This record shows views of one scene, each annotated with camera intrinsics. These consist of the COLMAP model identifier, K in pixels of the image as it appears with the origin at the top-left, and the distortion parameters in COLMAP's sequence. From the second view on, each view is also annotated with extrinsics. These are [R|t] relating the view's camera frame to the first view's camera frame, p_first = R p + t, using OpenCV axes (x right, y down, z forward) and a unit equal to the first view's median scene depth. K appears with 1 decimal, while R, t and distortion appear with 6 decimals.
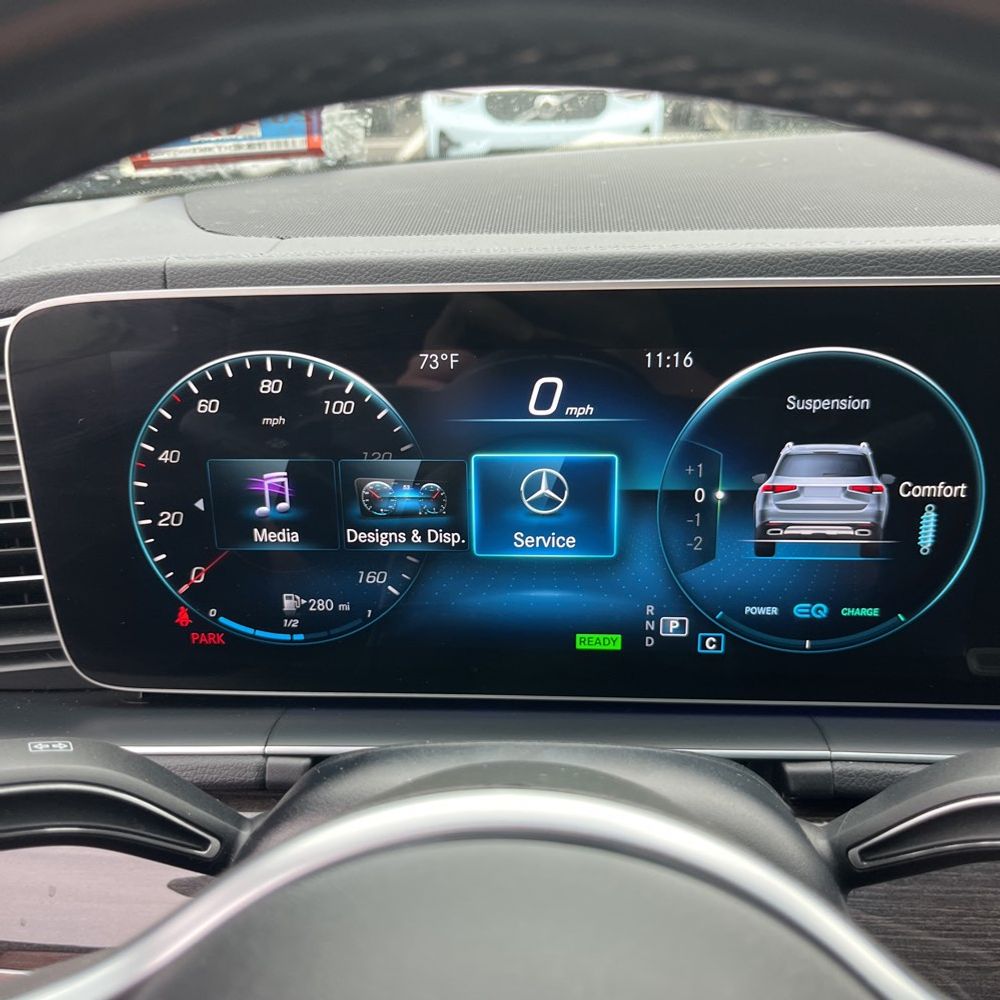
lens RADIAL K [[1016.1, 0, 494.5], [0, 1016.1, 497.8], [0, 0, 1]] dist [0.026739, -0.019945]
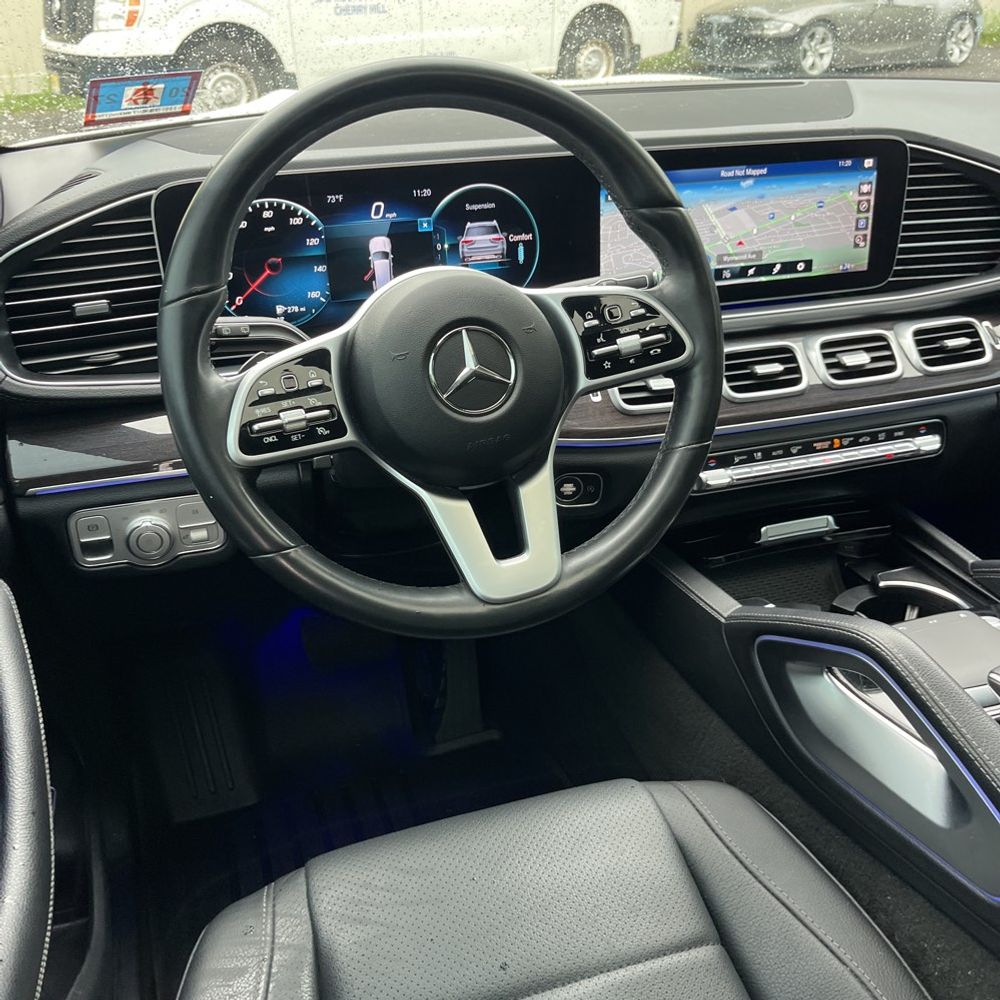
lens RADIAL K [[1019.9, 0, 500.0], [0, 1019.9, 500.0], [0, 0, 1]] dist [0.017453, -0.008257]
pose [[0.928667, -0.158548, 0.335320, -0.636755], [0.139691, 0.986975, 0.079794, 0.454623], [-0.343604, -0.027261, 0.938719, -1.534904]]
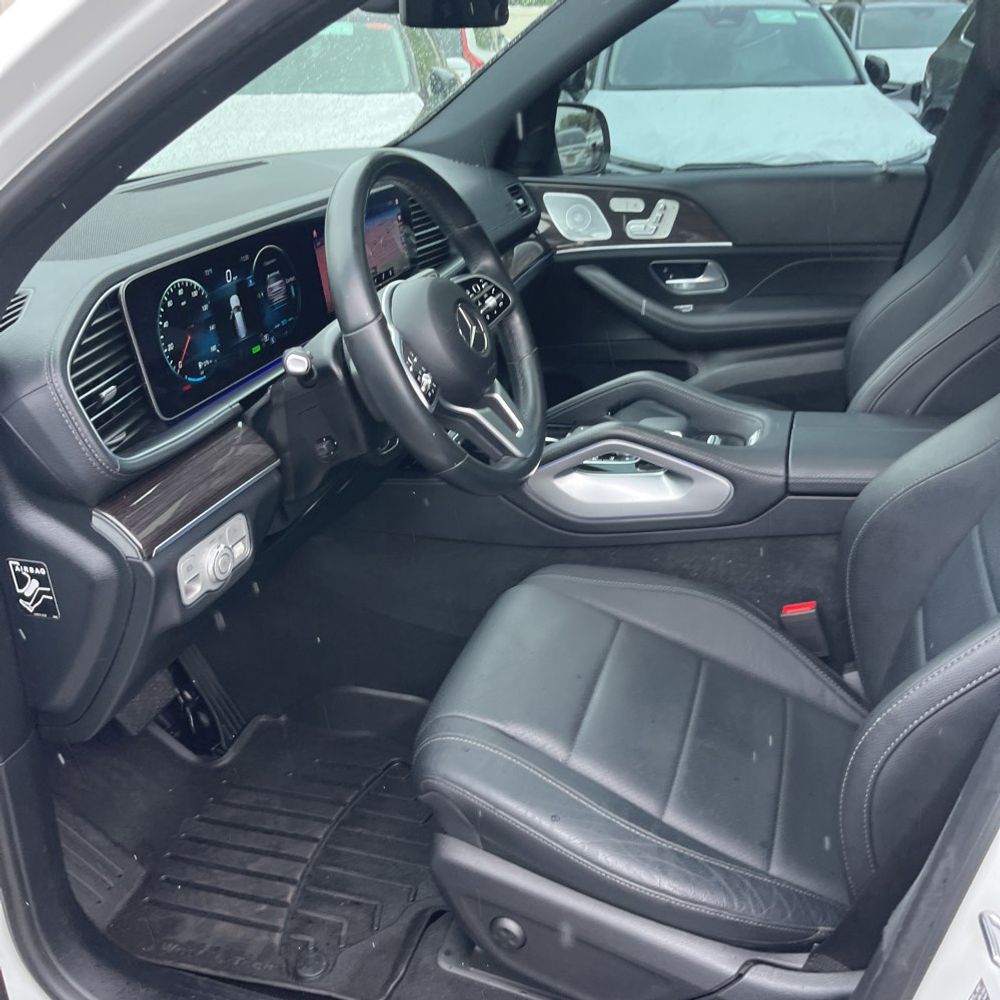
lens RADIAL K [[1003.0, 0, 500.8], [0, 1003.0, 504.1], [0, 0, 1]] dist [0.021559, -0.020720]
pose [[0.251025, -0.399791, 0.881563, -2.921250], [0.419782, 0.865590, 0.273015, 0.022531], [-0.872221, 0.301531, 0.385110, -0.827328]]
